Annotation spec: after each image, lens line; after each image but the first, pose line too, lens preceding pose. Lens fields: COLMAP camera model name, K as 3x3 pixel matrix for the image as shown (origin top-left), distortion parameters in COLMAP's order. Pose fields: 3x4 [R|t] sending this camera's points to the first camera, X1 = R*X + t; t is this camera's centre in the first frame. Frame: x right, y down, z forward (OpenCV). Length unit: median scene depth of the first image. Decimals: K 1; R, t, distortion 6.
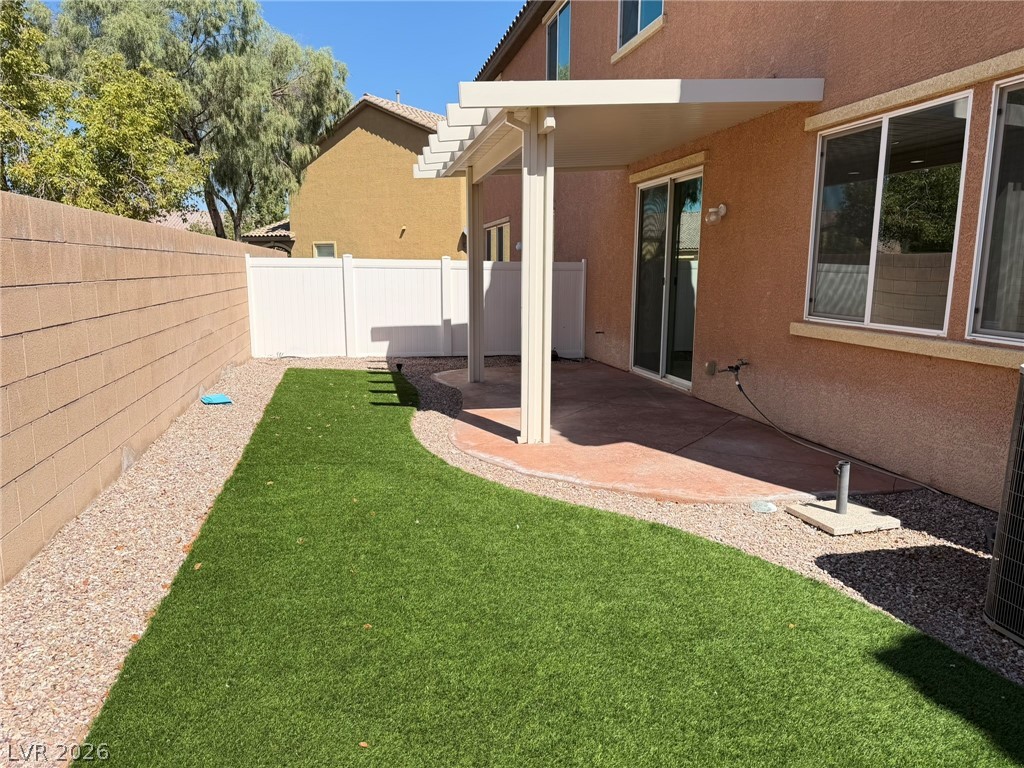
lens RADIAL K [[711.7, 0, 512.0], [0, 711.7, 382.6], [0, 0, 1]] dist [0.081055, -0.104311]
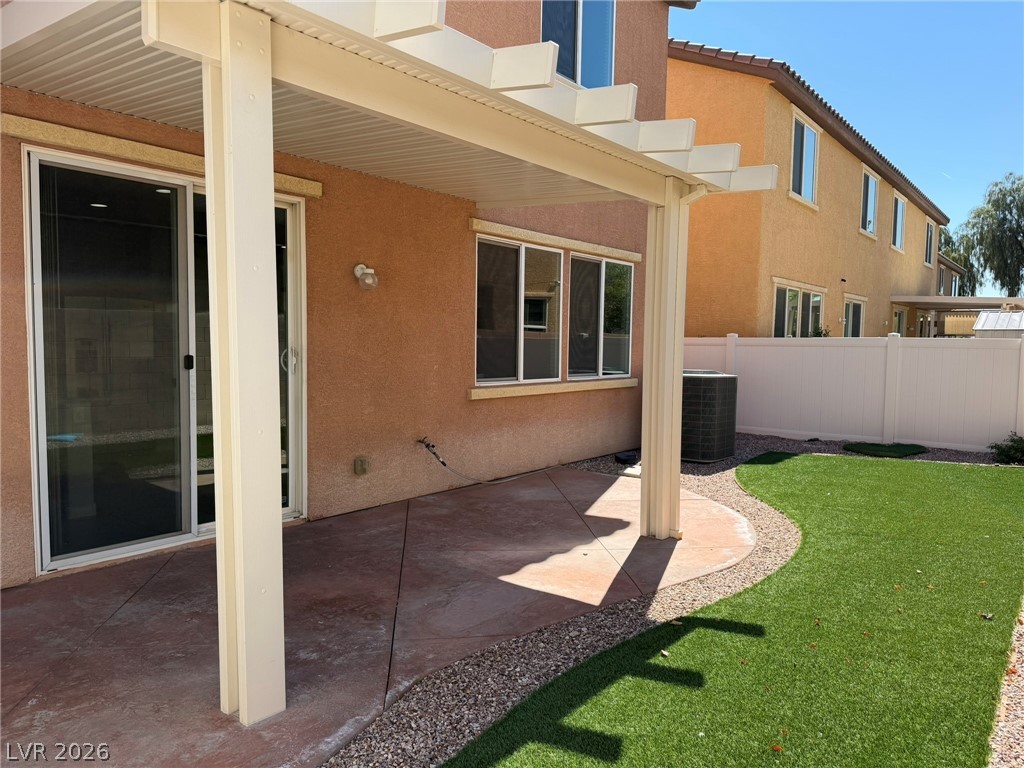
lens RADIAL K [[711.7, 0, 512.7], [0, 711.7, 387.7], [0, 0, 1]] dist [0.081055, -0.104311]
pose [[-0.624948, -0.072167, 0.777323, -0.607742], [0.100664, 0.979956, 0.171911, -0.309029], [-0.774149, 0.185684, -0.605157, 1.832896]]
